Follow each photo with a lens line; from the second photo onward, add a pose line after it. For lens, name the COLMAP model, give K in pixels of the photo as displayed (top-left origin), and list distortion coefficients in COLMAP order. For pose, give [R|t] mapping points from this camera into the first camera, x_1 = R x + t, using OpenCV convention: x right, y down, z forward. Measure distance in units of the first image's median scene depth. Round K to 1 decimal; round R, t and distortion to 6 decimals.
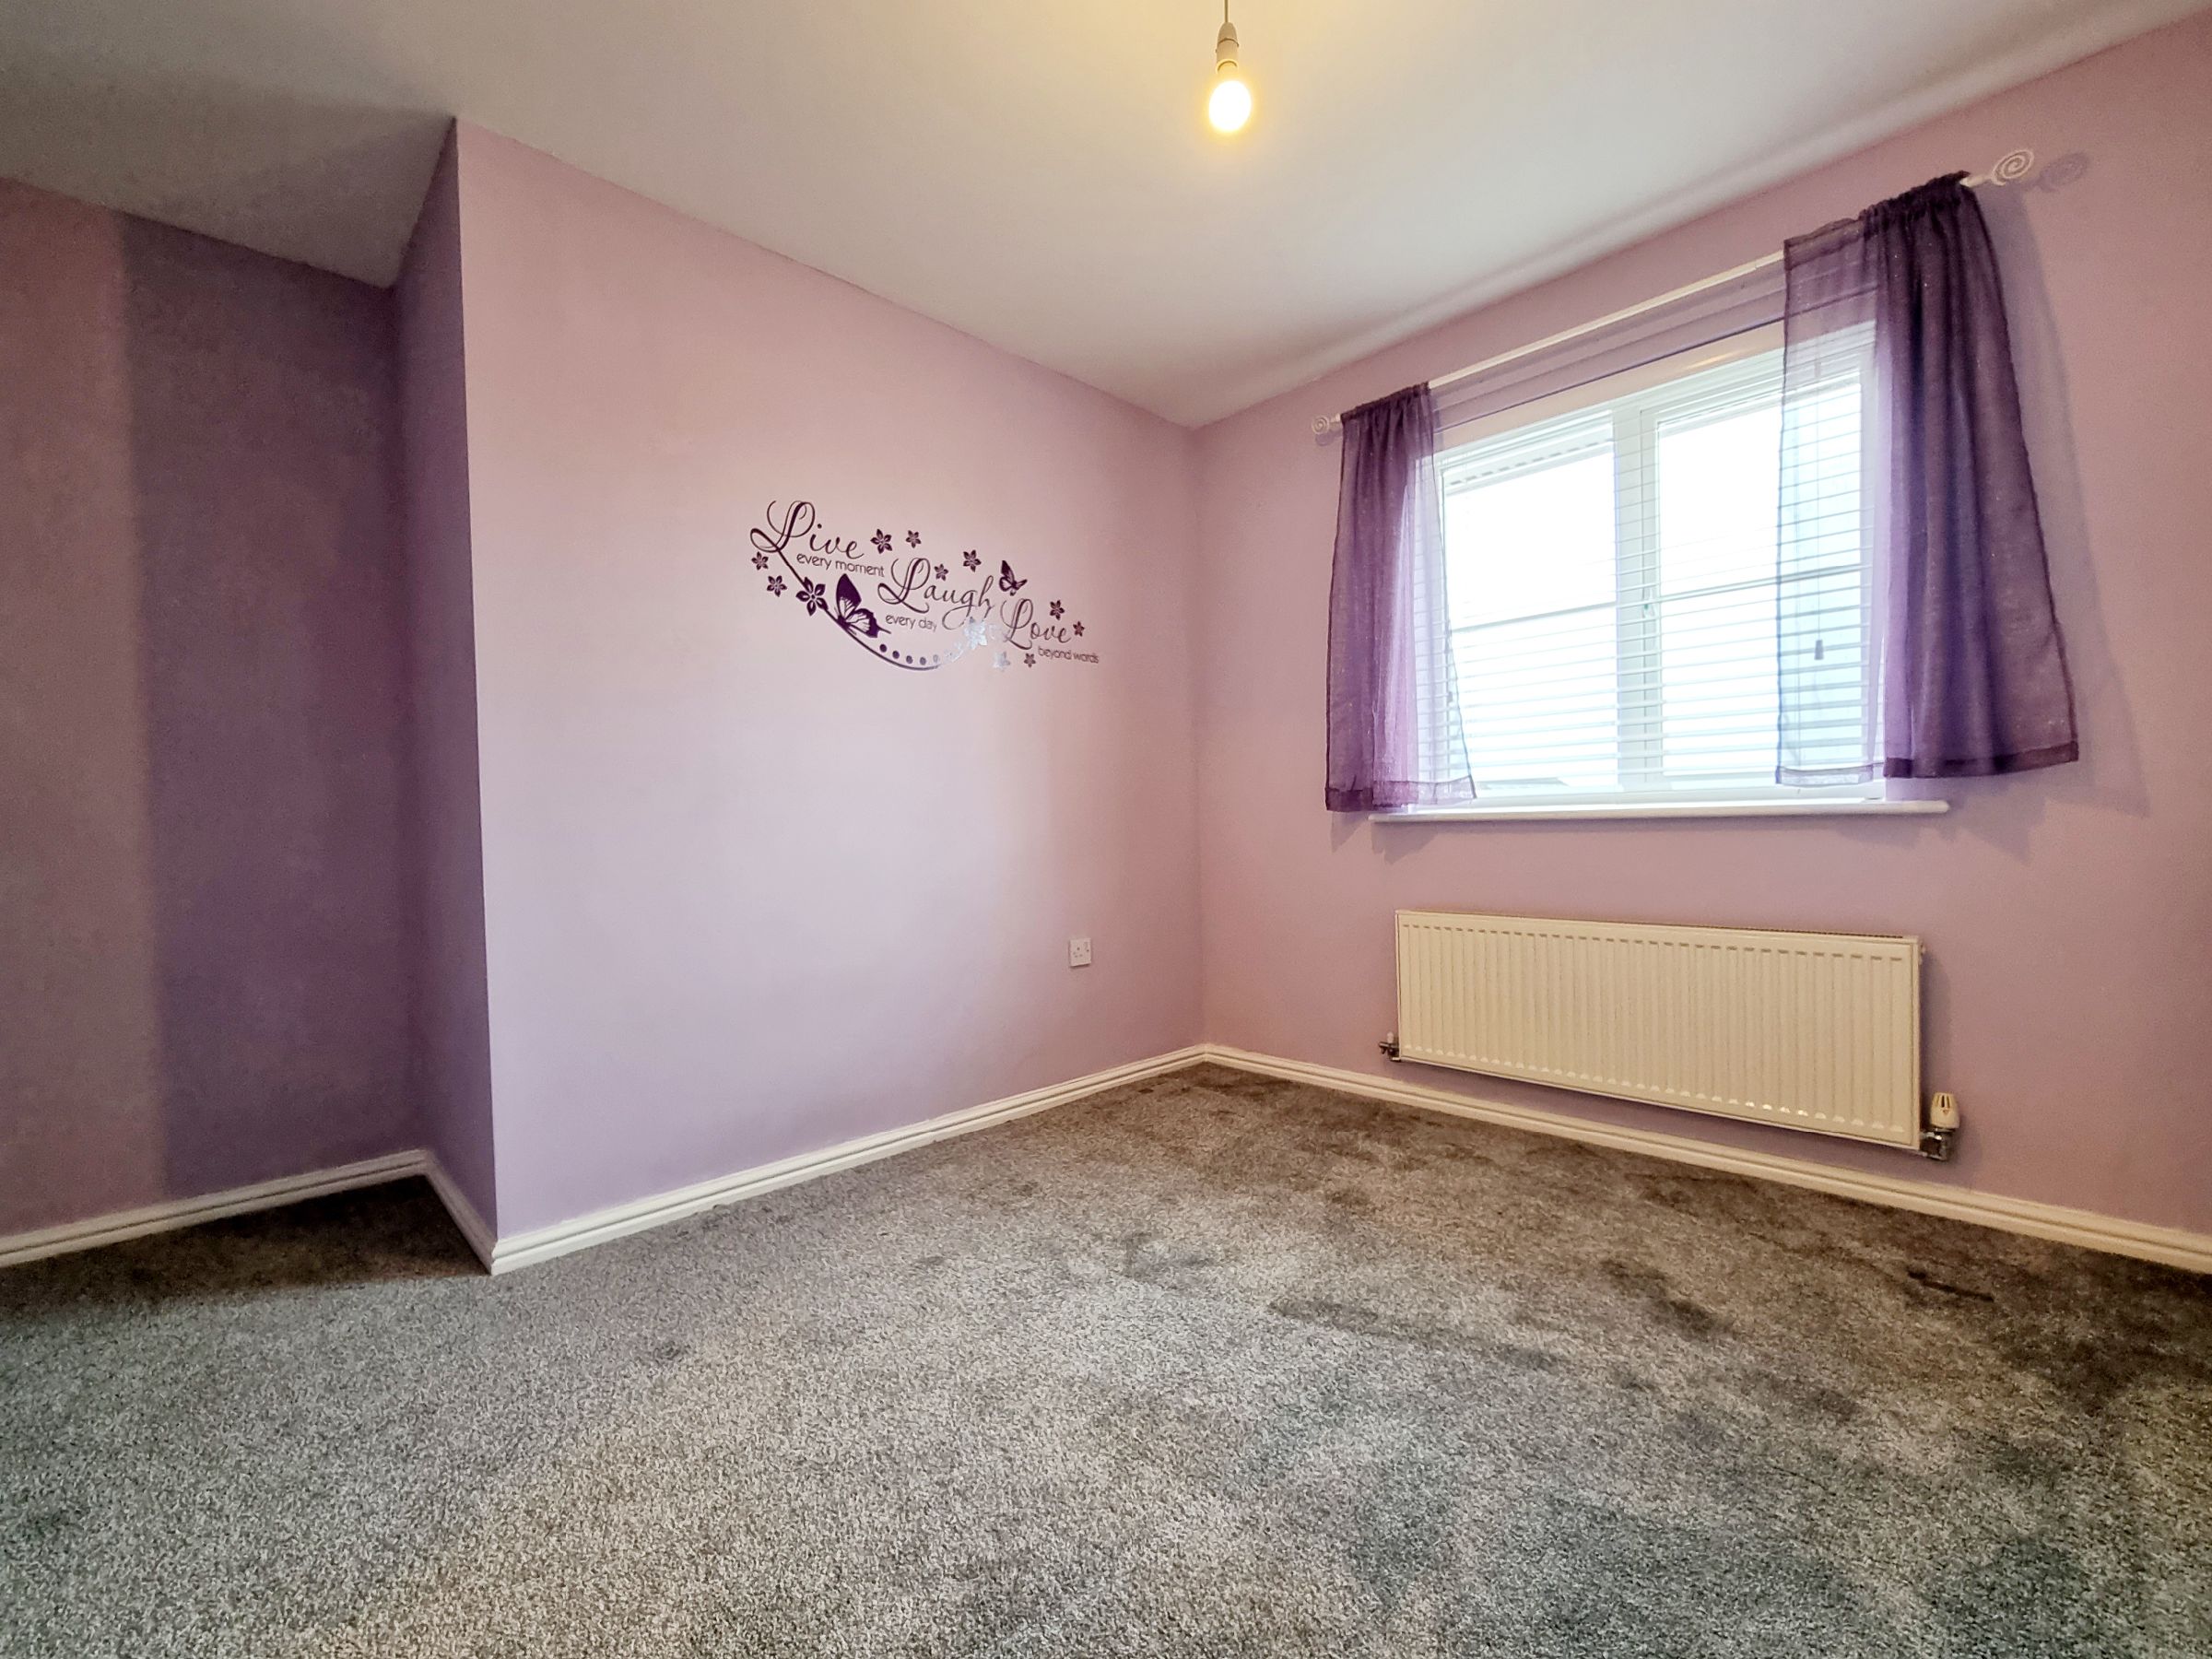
lens RADIAL K [[936.4, 0, 1098.2], [0, 936.4, 841.9], [0, 0, 1]] dist [-0.005219, 0.001251]
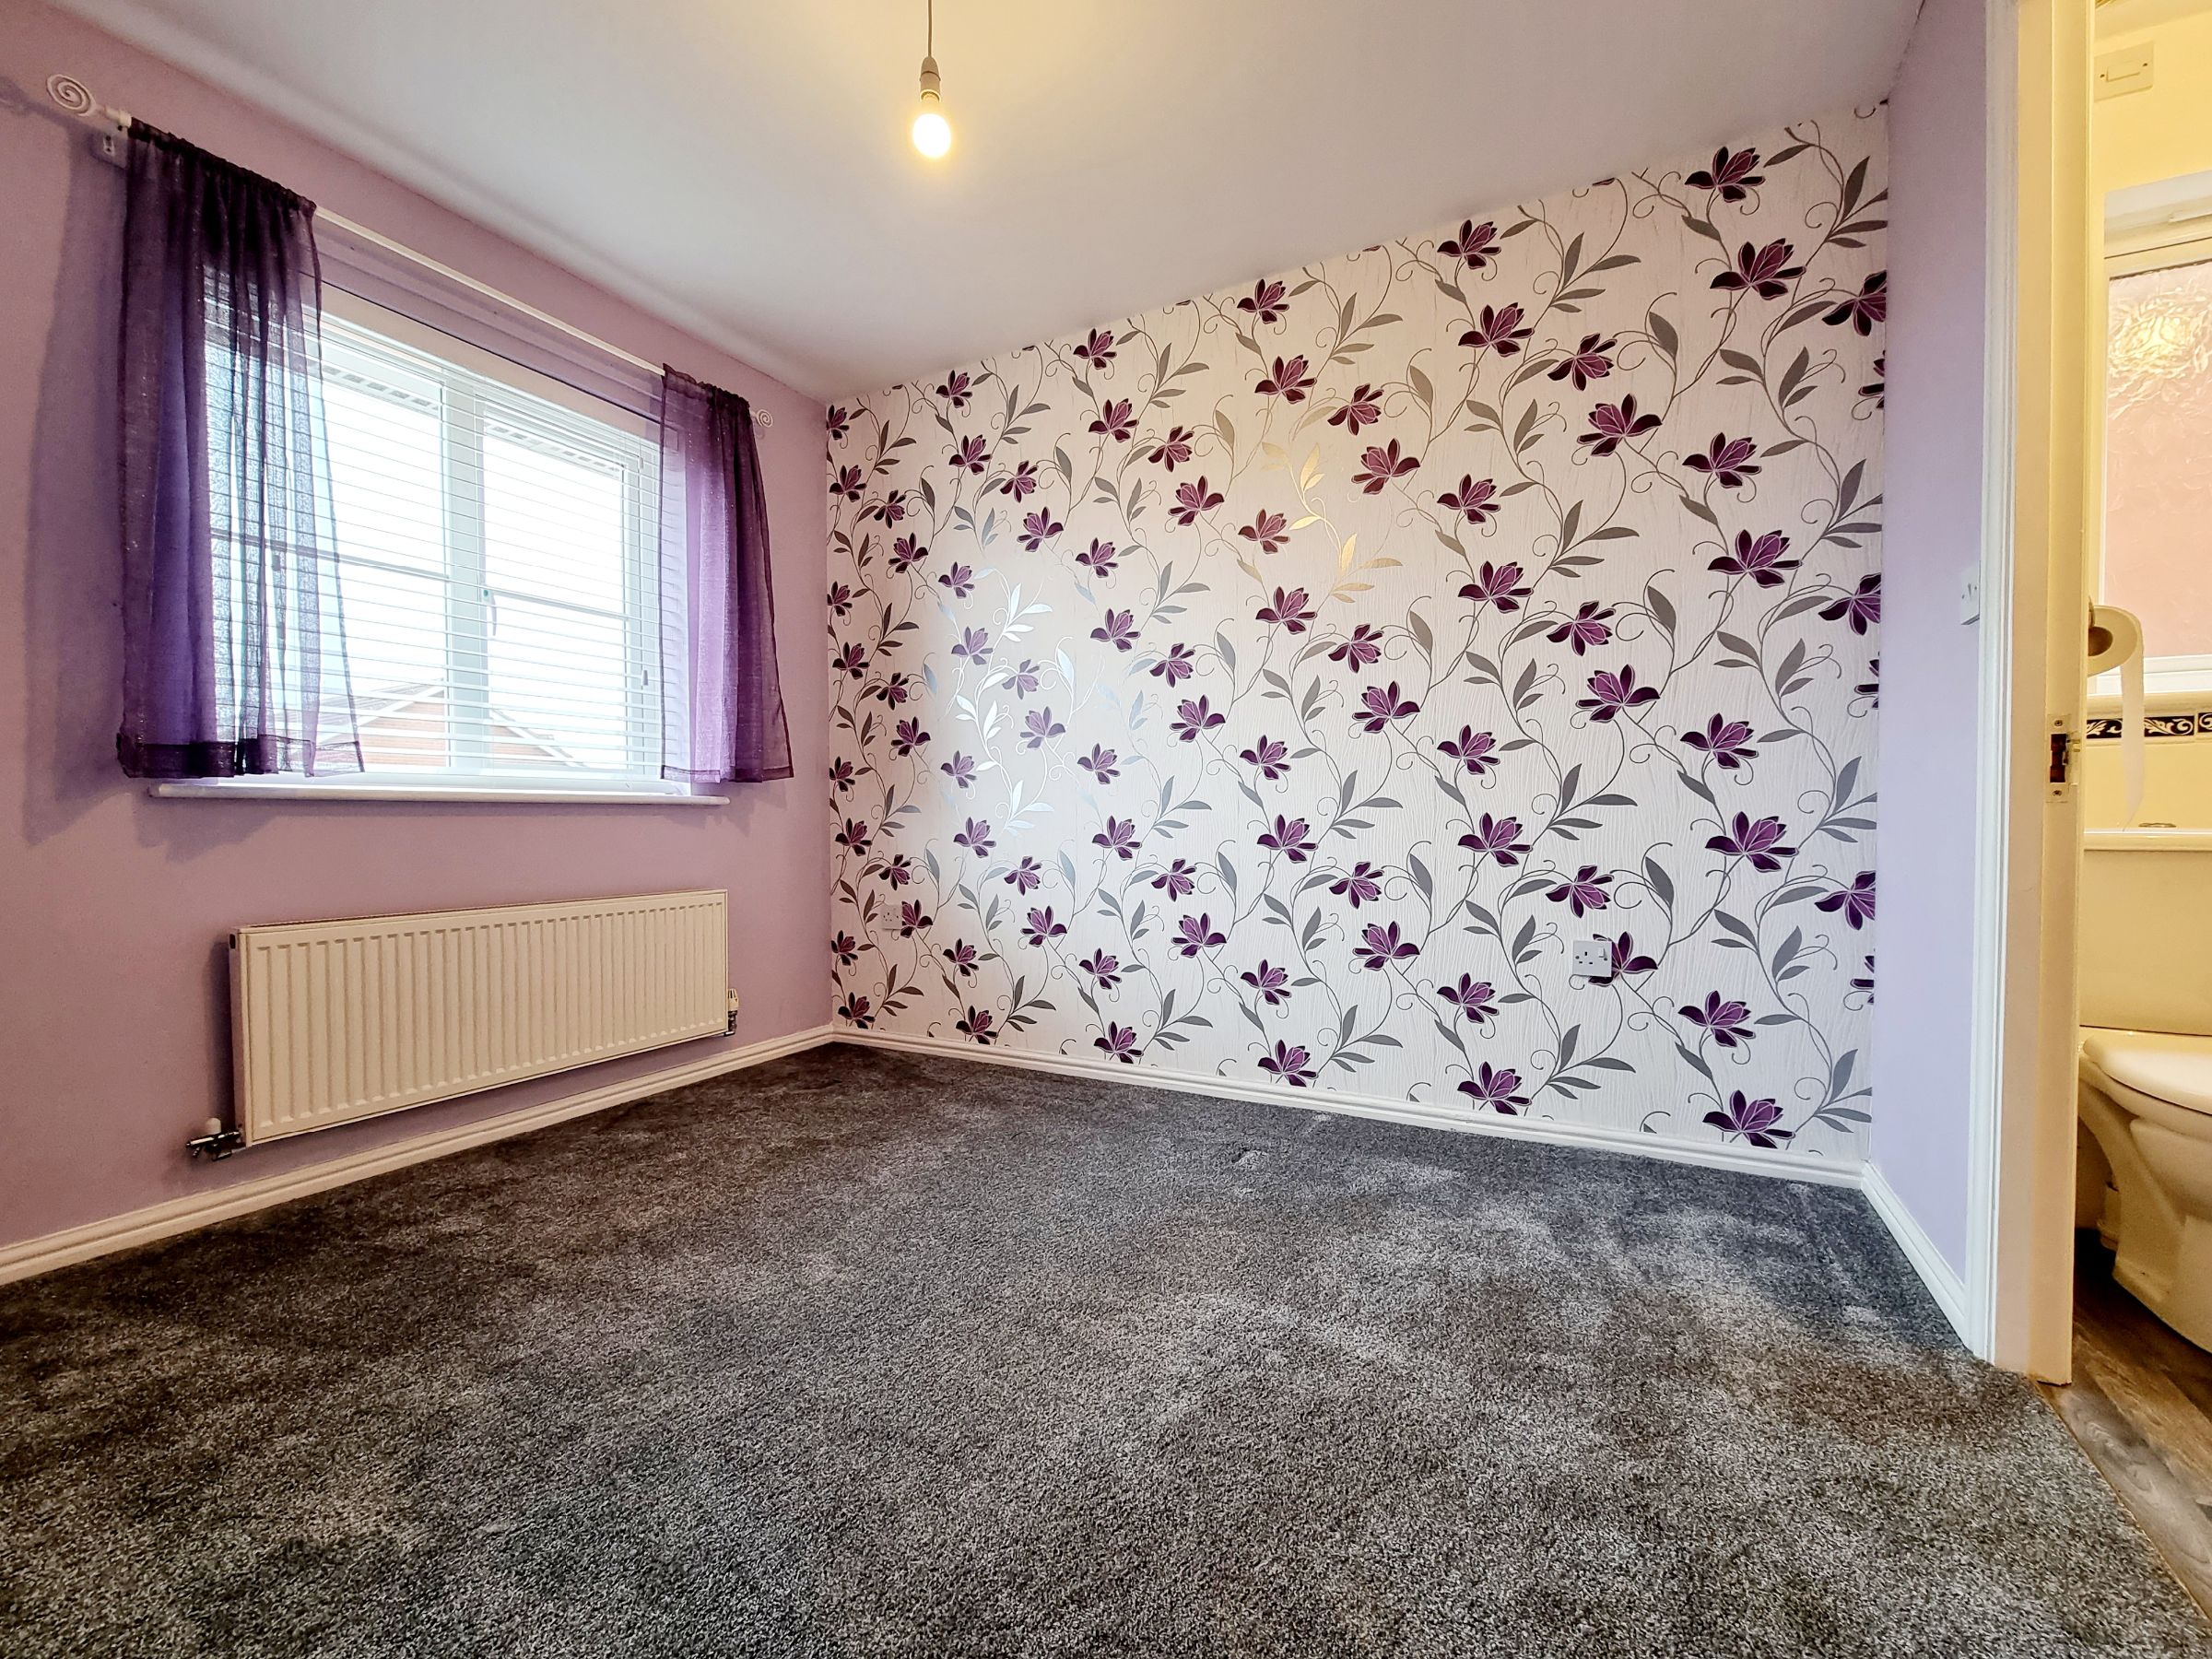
lens RADIAL K [[936.4, 0, 1098.2], [0, 936.4, 841.9], [0, 0, 1]] dist [-0.005219, 0.001251]
pose [[-0.310474, 0.002273, 0.950579, -0.620015], [0.025708, 0.999651, 0.006006, 0.026567], [-0.950234, 0.026302, -0.310425, 0.748186]]
